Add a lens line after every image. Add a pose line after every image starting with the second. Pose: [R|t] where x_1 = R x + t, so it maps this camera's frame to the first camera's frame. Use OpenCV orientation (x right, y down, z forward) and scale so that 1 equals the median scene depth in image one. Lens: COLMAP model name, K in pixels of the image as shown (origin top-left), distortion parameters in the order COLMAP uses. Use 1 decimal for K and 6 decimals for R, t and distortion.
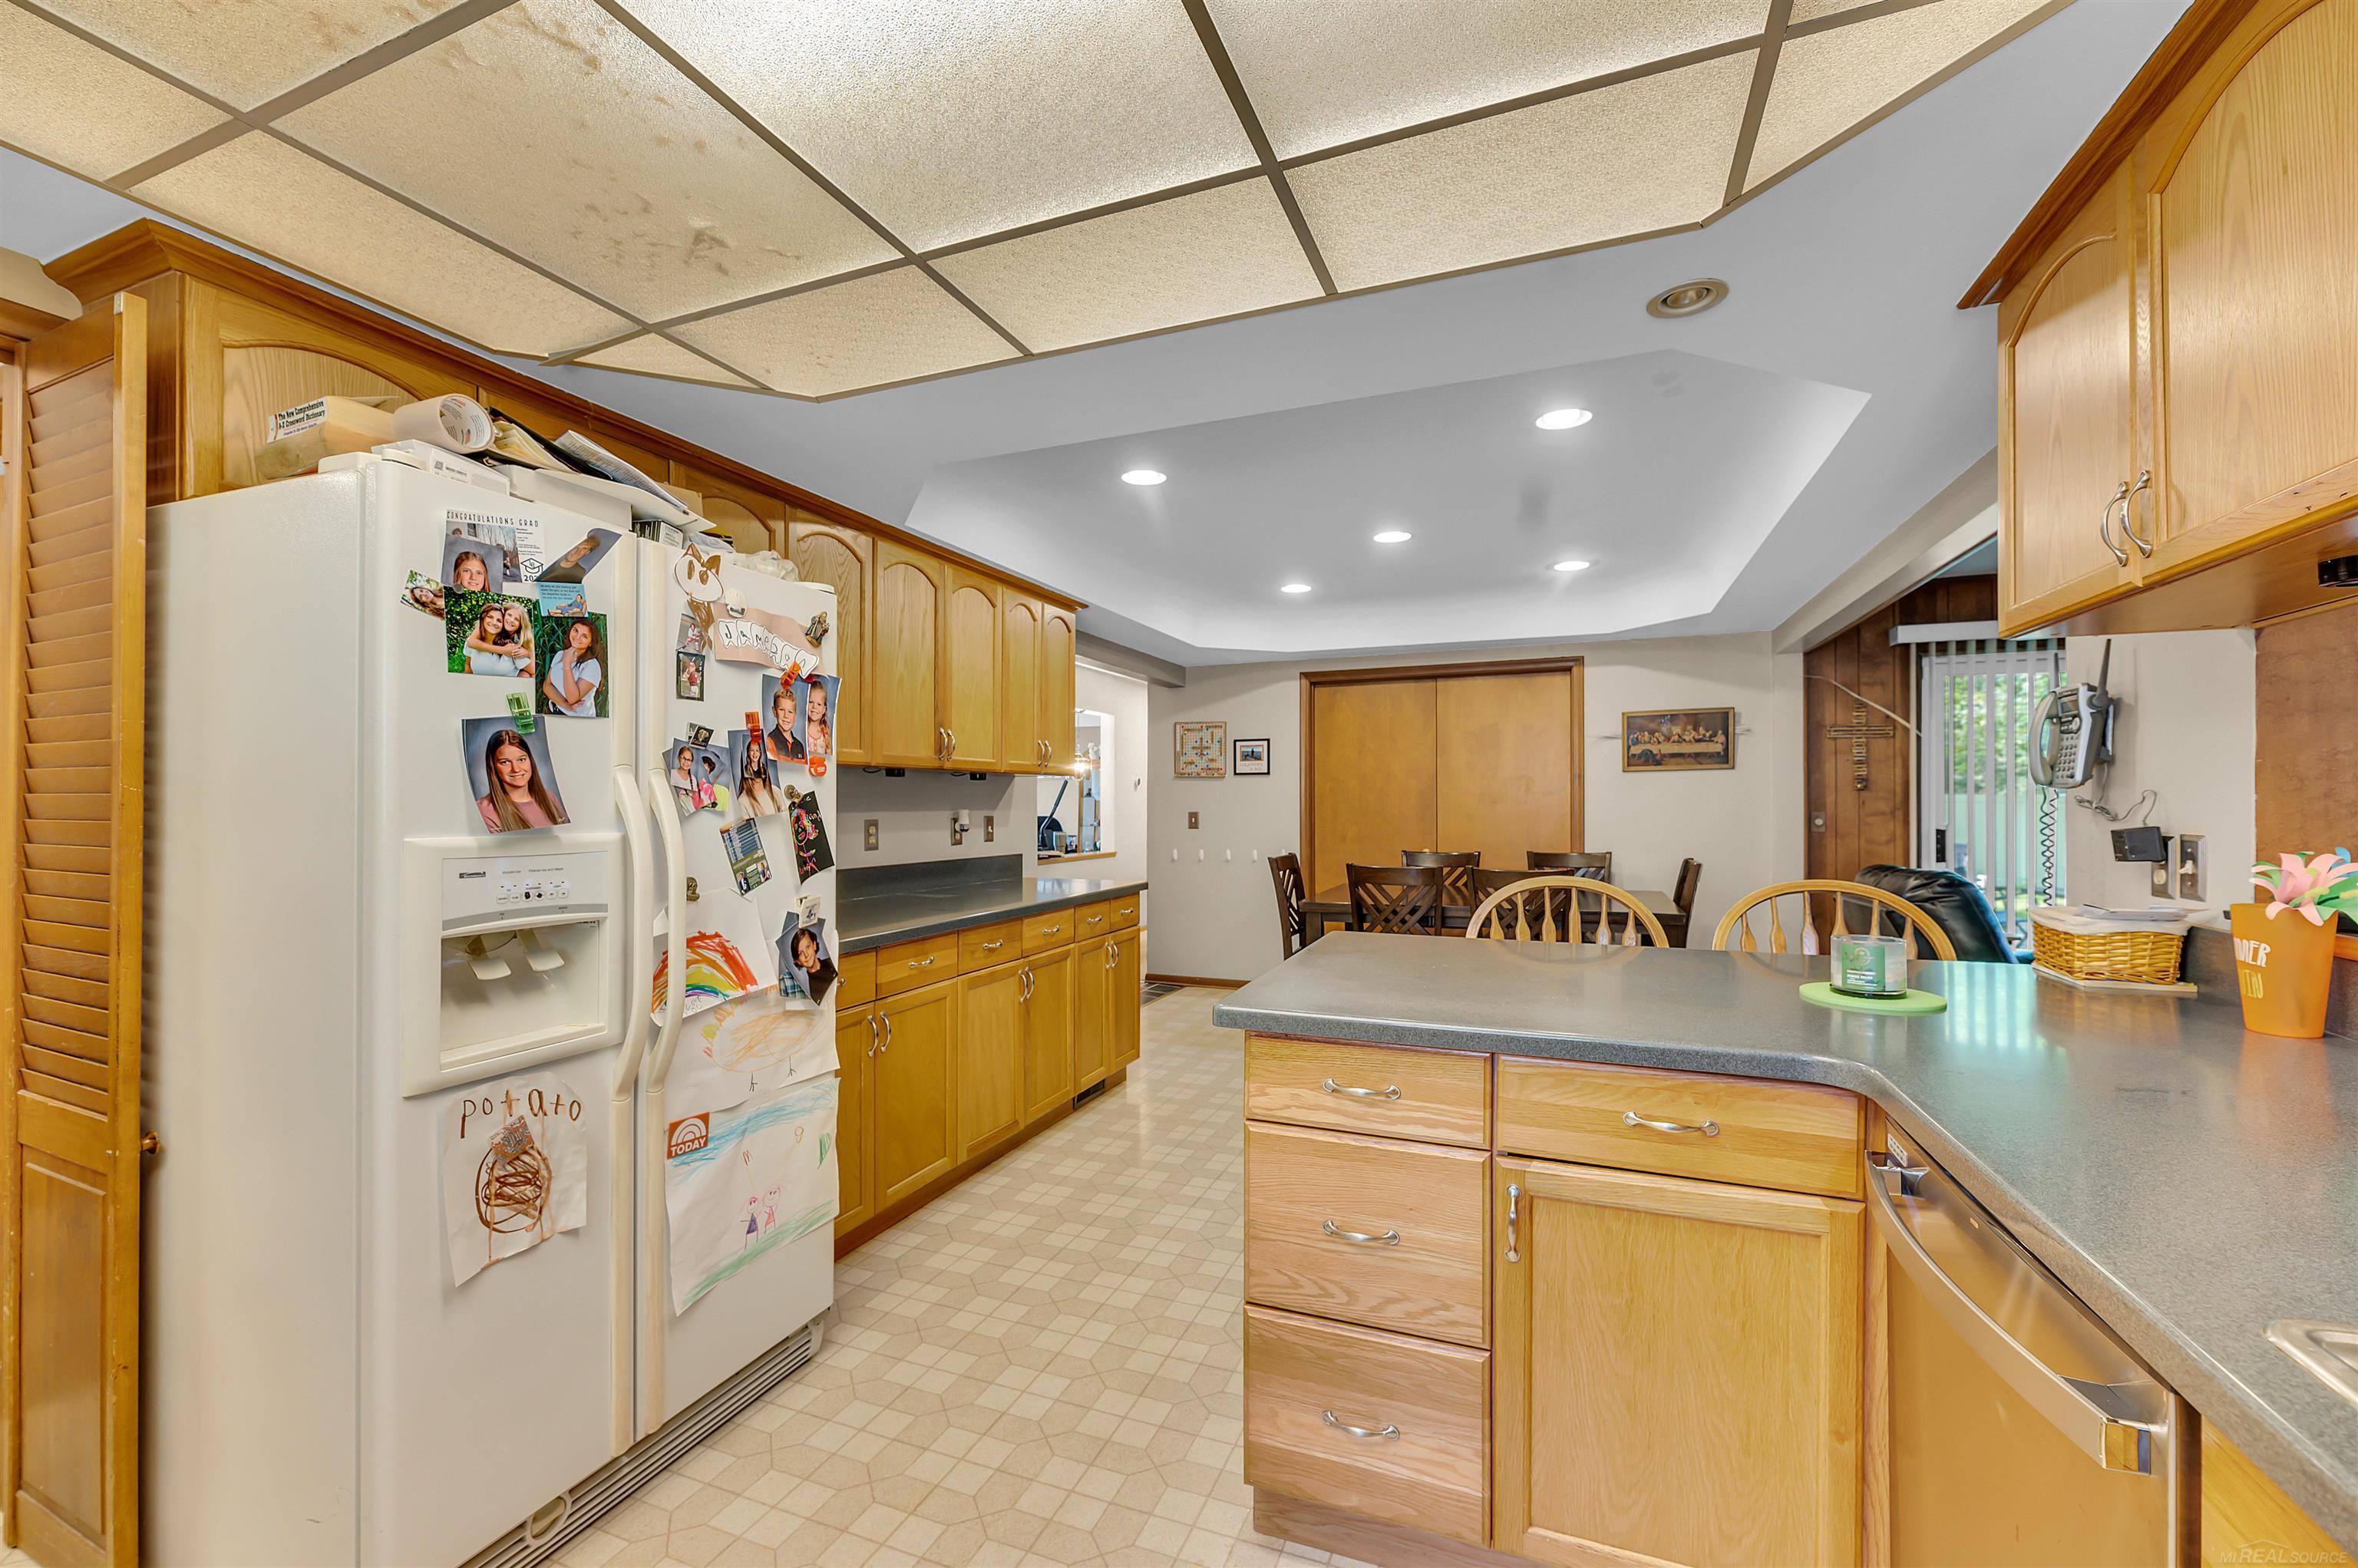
lens RADIAL K [[959.9, 0, 1172.8], [0, 959.9, 790.7], [0, 0, 1]] dist [-0.002886, 0.000125]
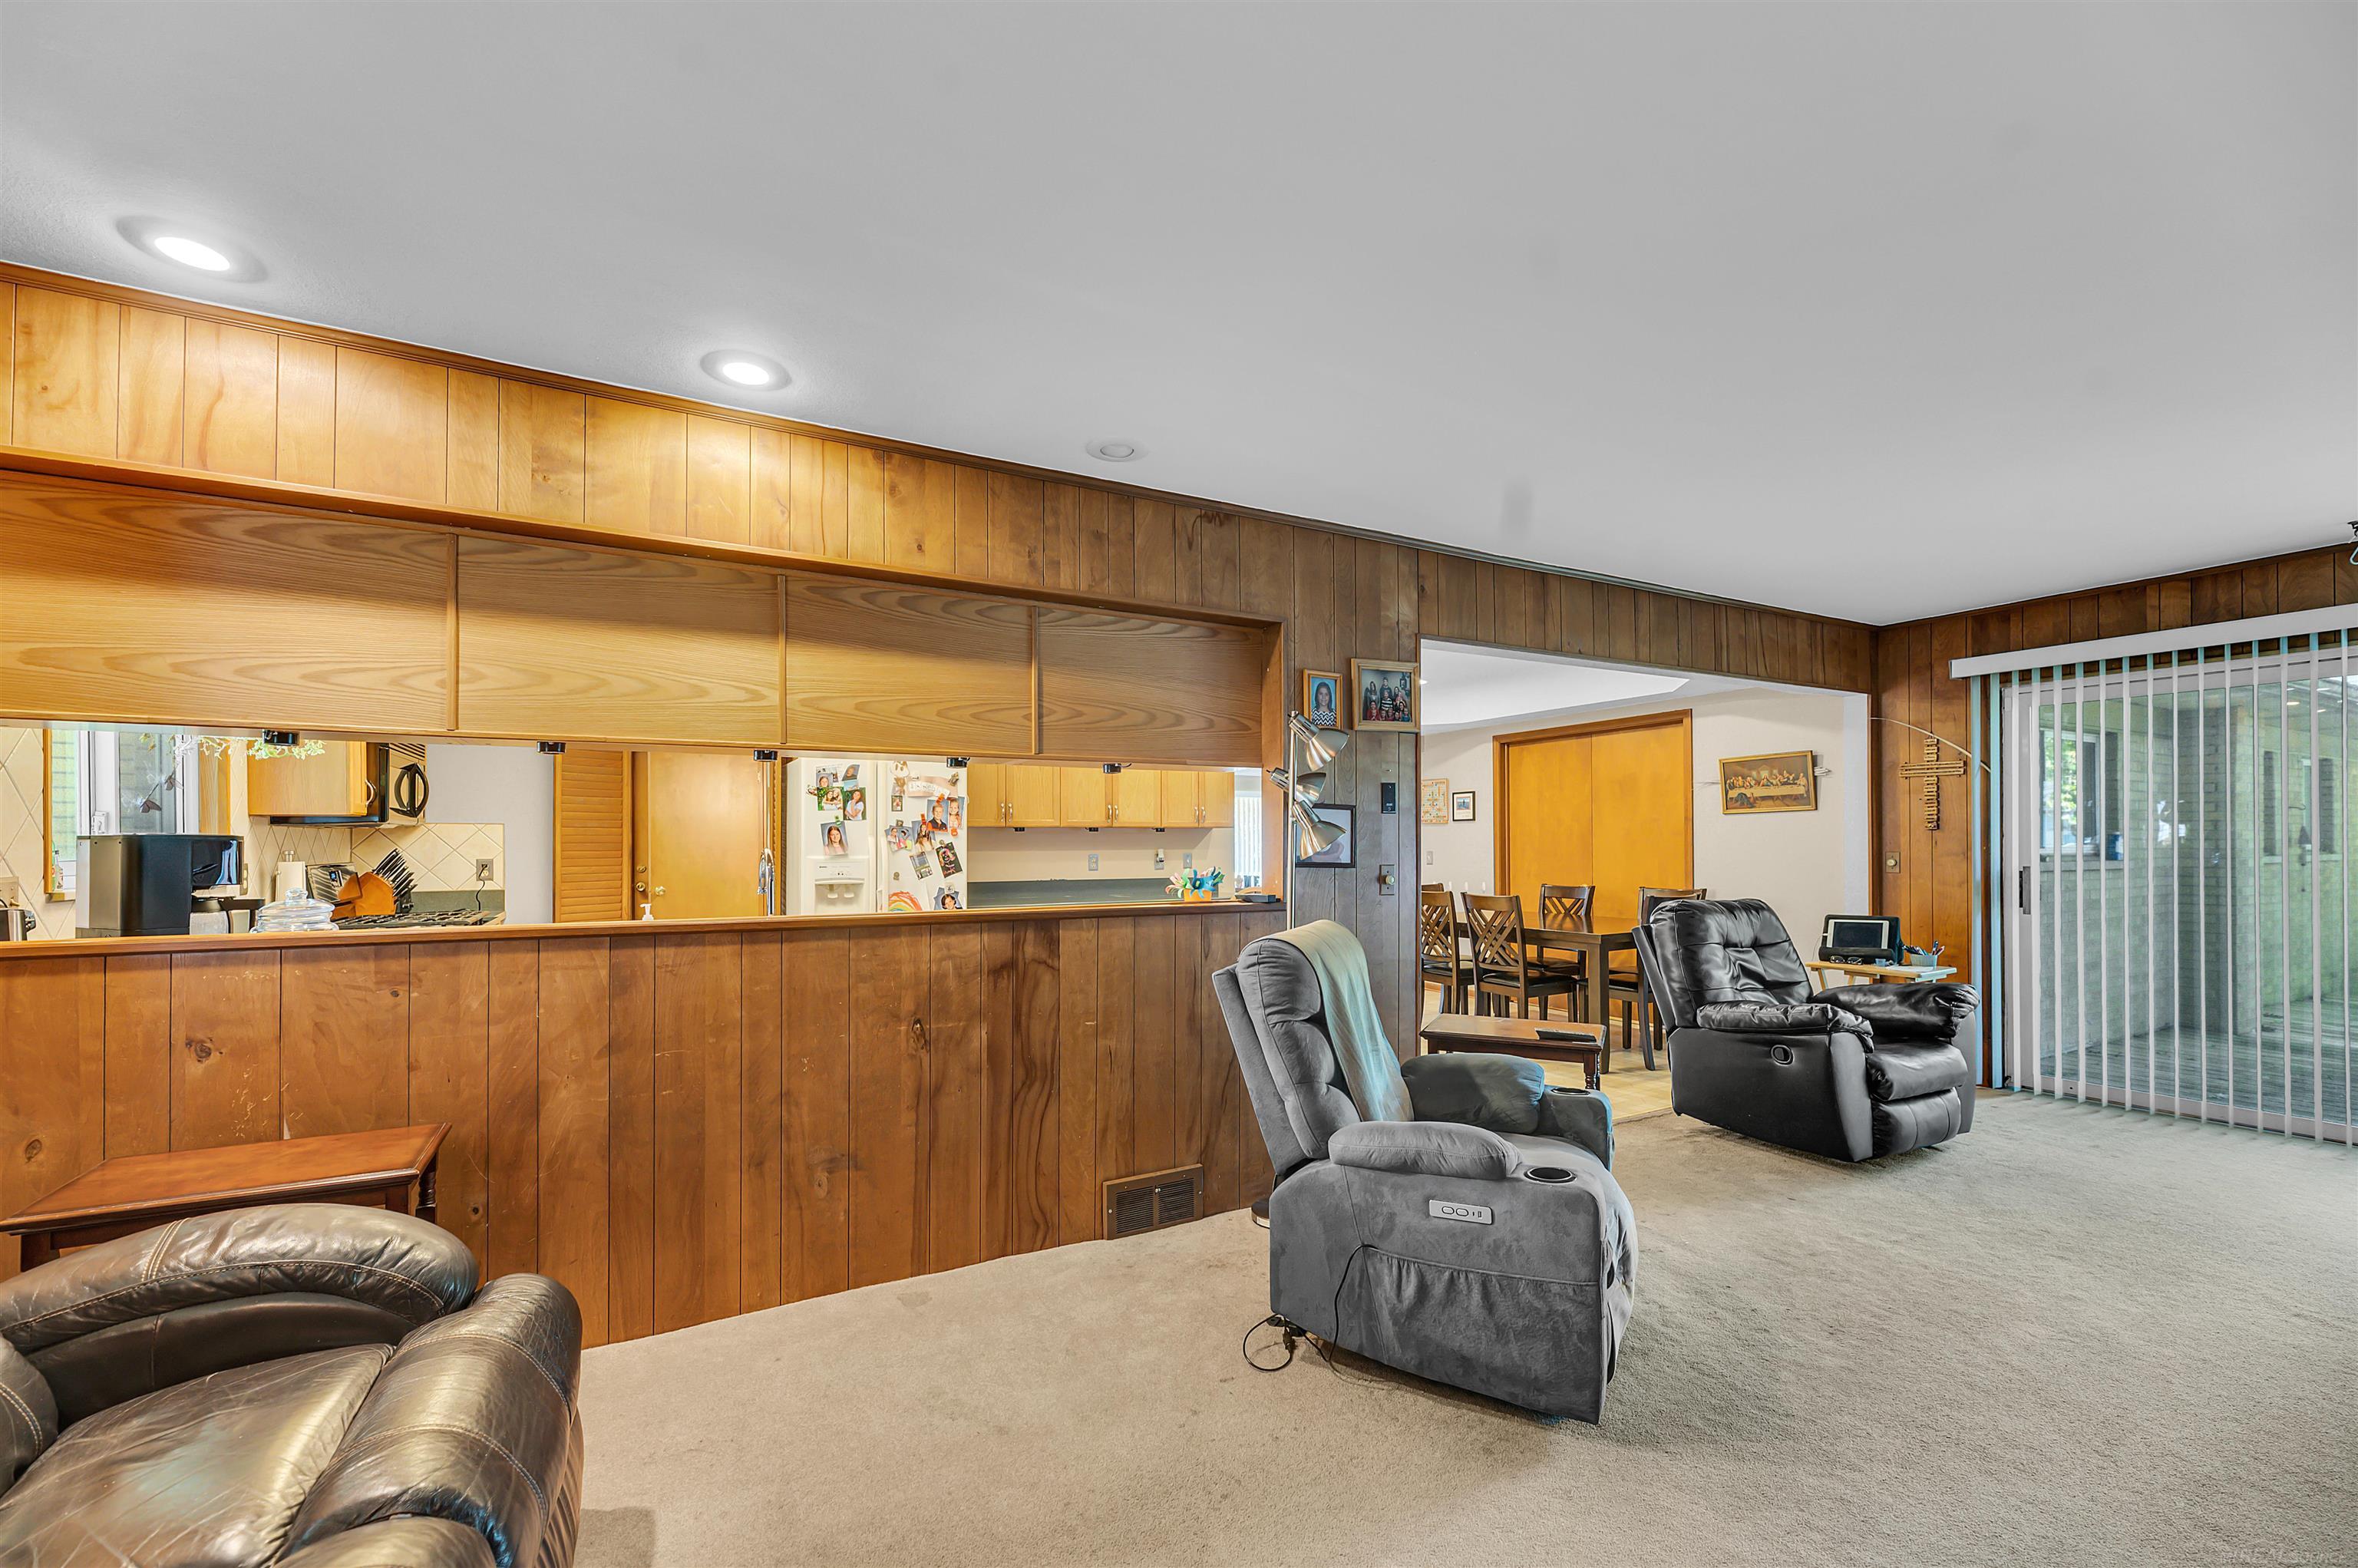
lens RADIAL K [[959.9, 0, 1094.2], [0, 959.9, 832.5], [0, 0, 1]] dist [-0.002886, 0.000125]
pose [[0.735221, -0.011264, -0.677734, 1.686567], [0.012264, 0.999919, -0.003314, -0.011137], [0.677716, -0.005875, 0.735300, -0.656926]]
